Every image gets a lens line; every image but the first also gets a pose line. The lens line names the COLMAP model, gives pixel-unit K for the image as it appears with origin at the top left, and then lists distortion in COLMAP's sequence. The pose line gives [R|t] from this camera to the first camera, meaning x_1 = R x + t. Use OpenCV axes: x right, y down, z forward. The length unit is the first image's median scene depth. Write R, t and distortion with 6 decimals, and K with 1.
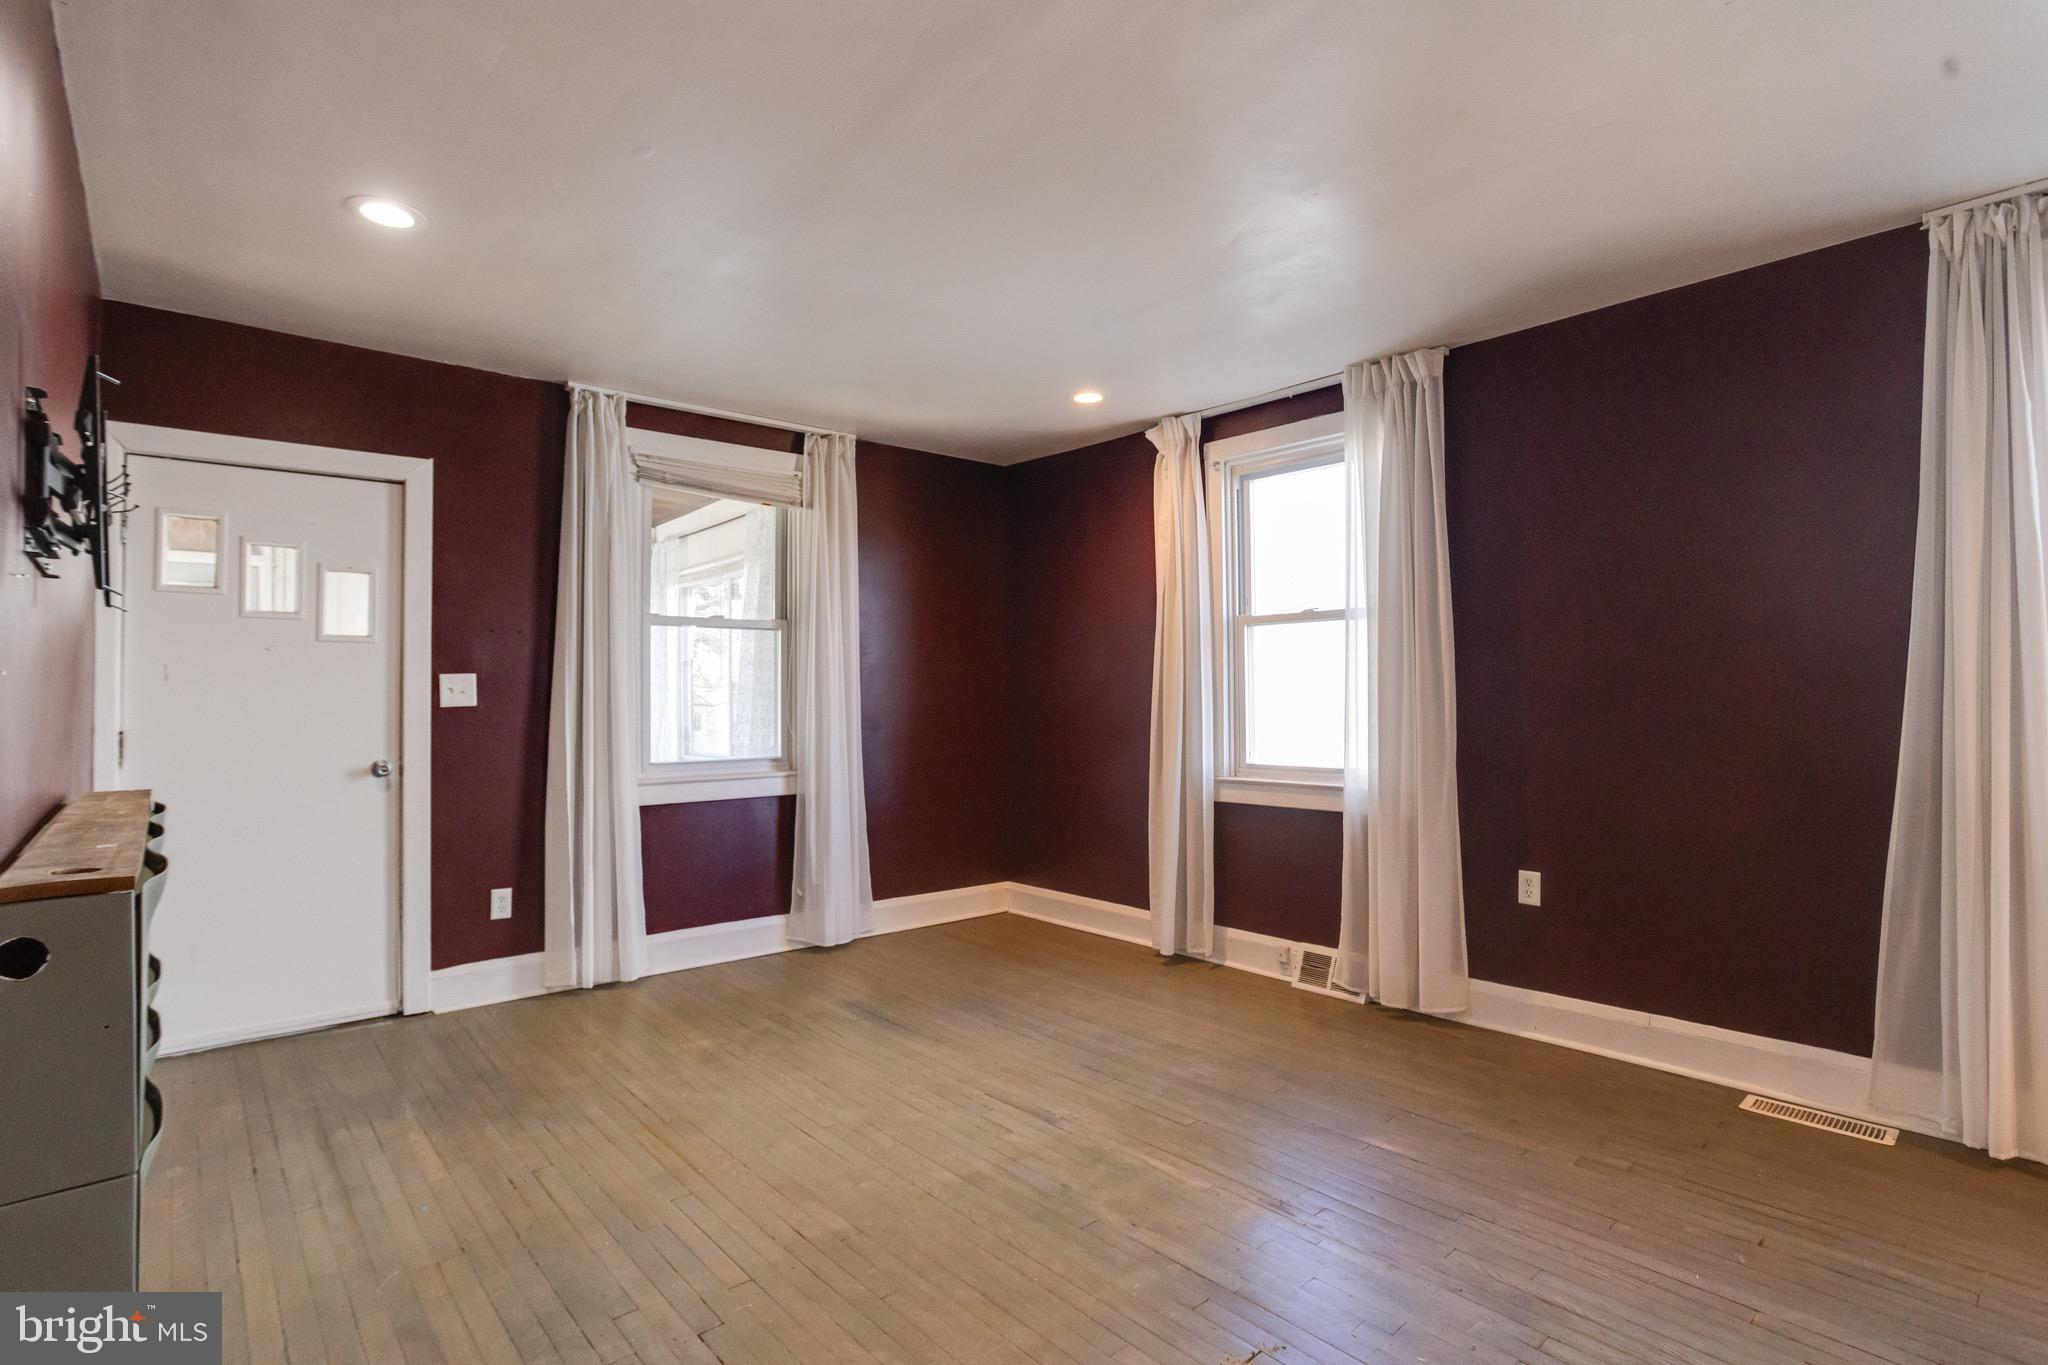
lens RADIAL K [[988.0, 0, 1007.2], [0, 988.0, 678.0], [0, 0, 1]] dist [-0.054955, 0.030114]
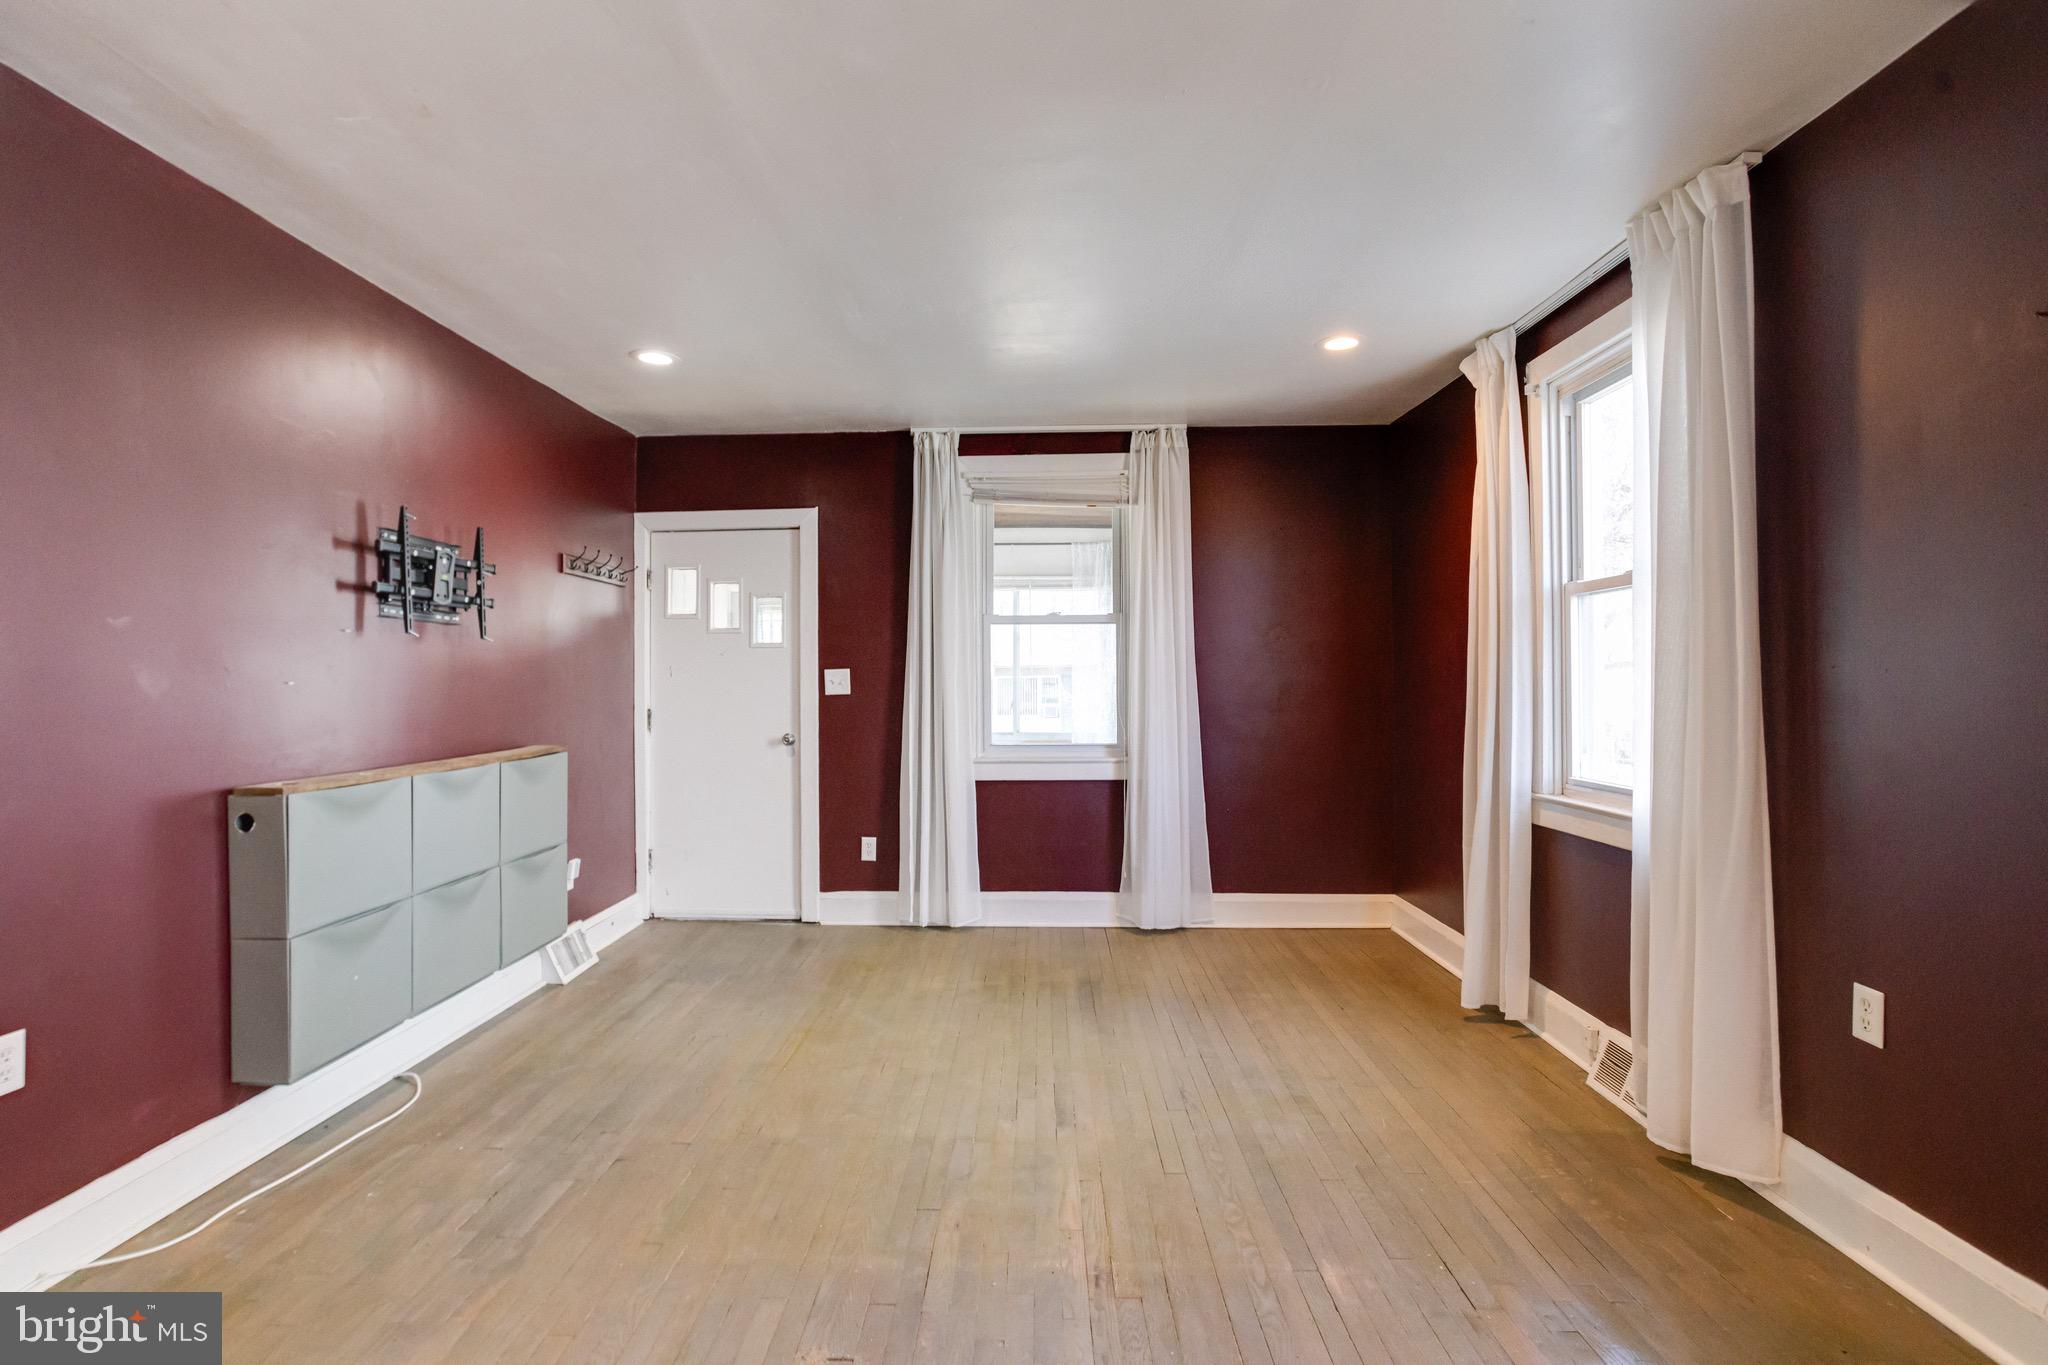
lens RADIAL K [[988.0, 0, 1007.2], [0, 988.0, 678.0], [0, 0, 1]] dist [-0.054955, 0.030114]
pose [[0.732958, -0.000463, -0.680274, 0.485247], [0.014069, 0.999796, 0.014478, -0.008365], [0.680129, -0.020183, 0.732815, 0.178191]]
